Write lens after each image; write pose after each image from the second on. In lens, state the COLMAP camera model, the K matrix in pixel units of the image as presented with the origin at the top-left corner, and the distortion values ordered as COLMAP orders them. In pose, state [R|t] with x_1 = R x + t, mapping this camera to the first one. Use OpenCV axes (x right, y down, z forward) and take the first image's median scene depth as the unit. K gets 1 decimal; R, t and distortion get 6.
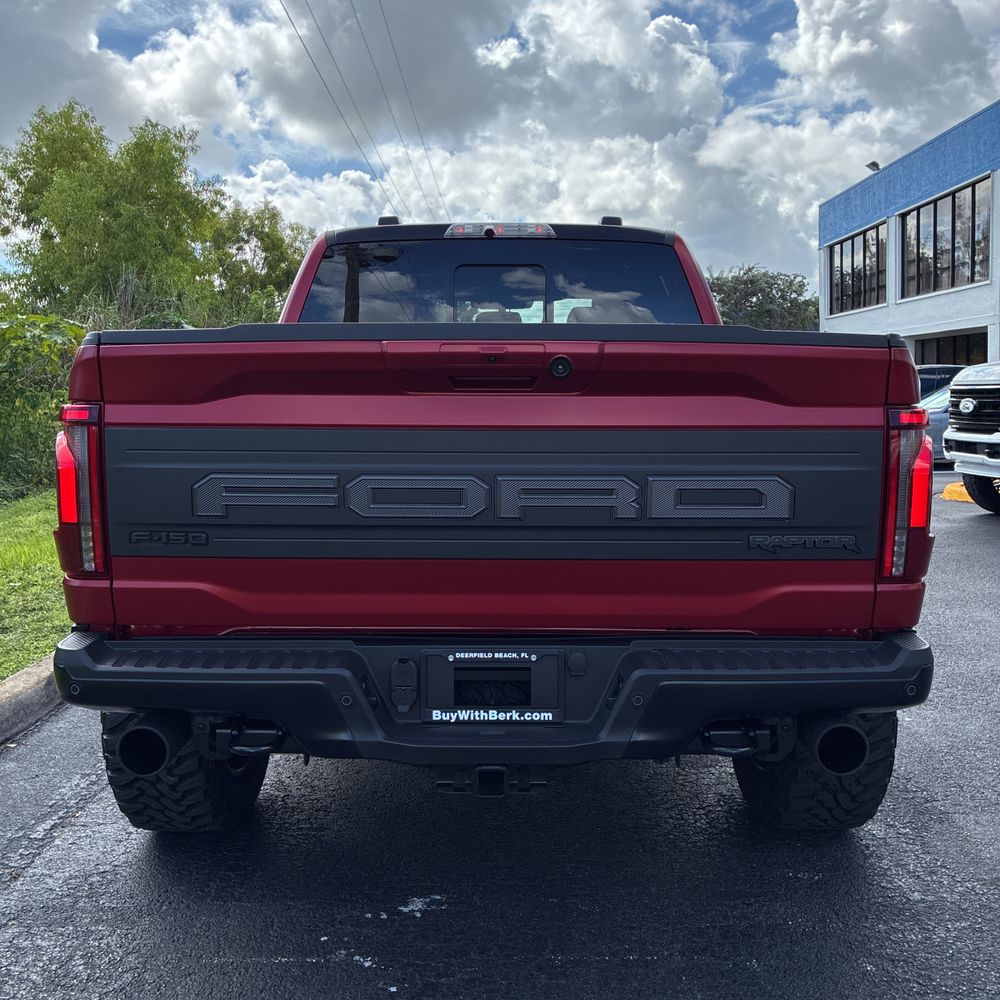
lens RADIAL K [[1017.1, 0, 498.0], [0, 1017.1, 497.4], [0, 0, 1]] dist [0.020177, 0.000000]
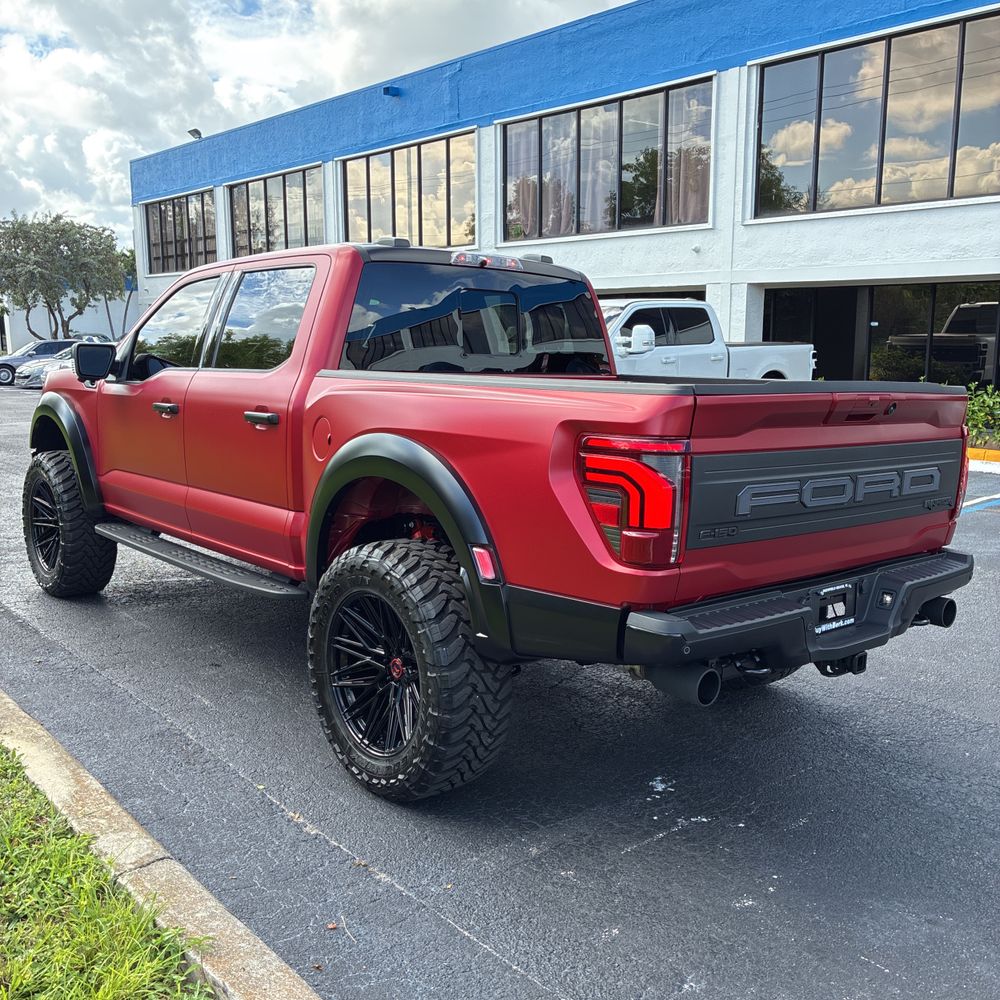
lens RADIAL K [[1017.1, 0, 496.4], [0, 1017.1, 494.8], [0, 0, 1]] dist [0.020177, 0.000000]
pose [[0.754000, -0.069677, 0.653169, -0.787626], [0.040572, 0.997400, 0.059563, -0.058023], [-0.655621, -0.018410, 0.754866, 0.080027]]
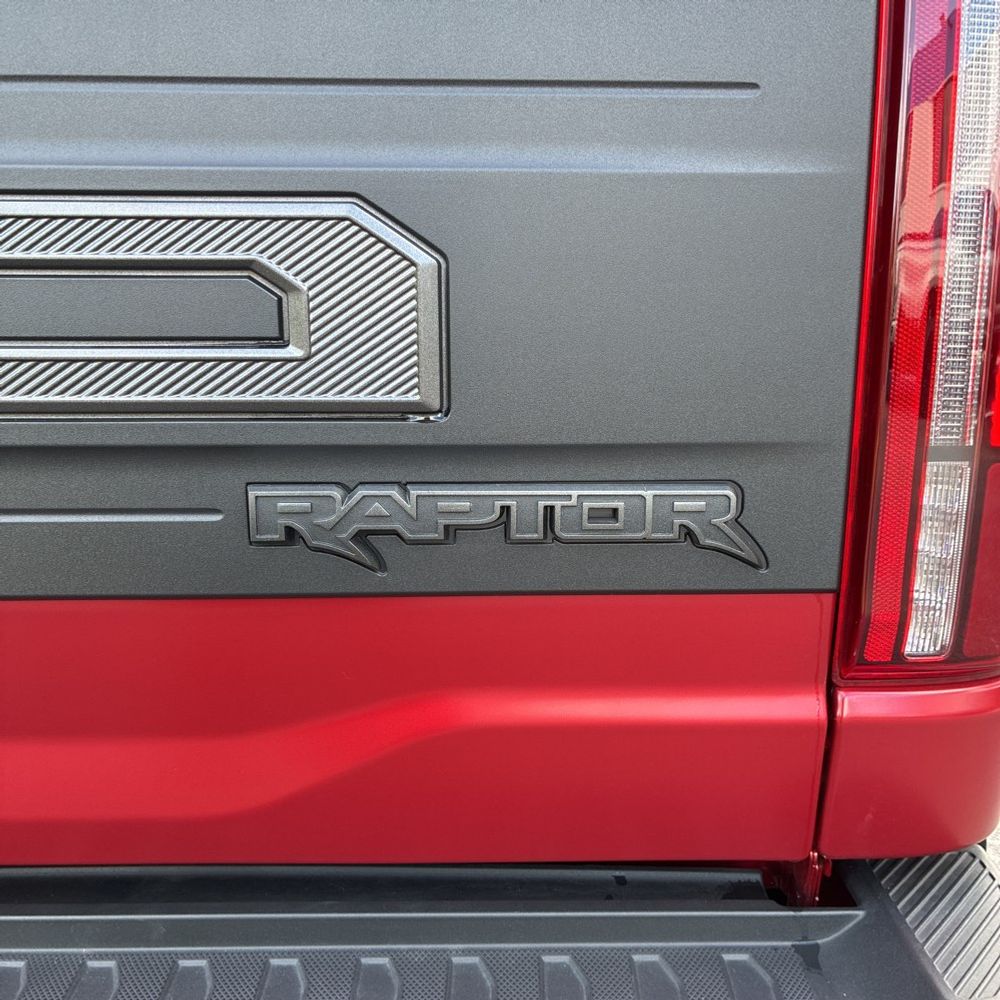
lens RADIAL K [[1017.1, 0, 499.5], [0, 1017.1, 504.6], [0, 0, 1]] dist [0.020177, 0.000000]
pose [[0.999858, -0.000178, -0.016828, 0.162163], [0.001206, 0.998131, 0.061093, 0.014984], [0.016786, -0.061104, 0.997990, 0.417907]]
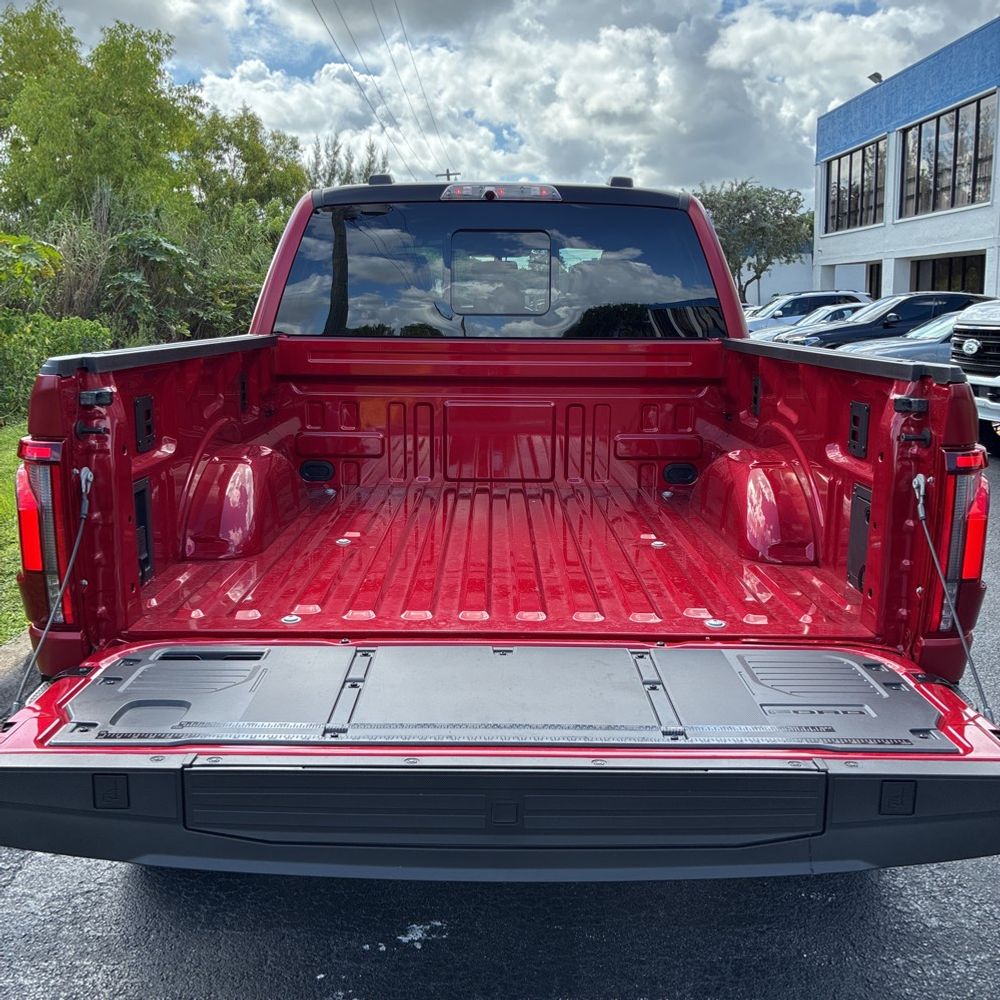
lens RADIAL K [[1017.1, 0, 497.1], [0, 1017.1, 495.9], [0, 0, 1]] dist [0.020177, 0.000000]
pose [[0.999898, 0.004601, 0.013549, -0.013221], [-0.005714, 0.996511, 0.083269, -0.064208], [-0.013118, -0.083338, 0.996435, 0.053938]]
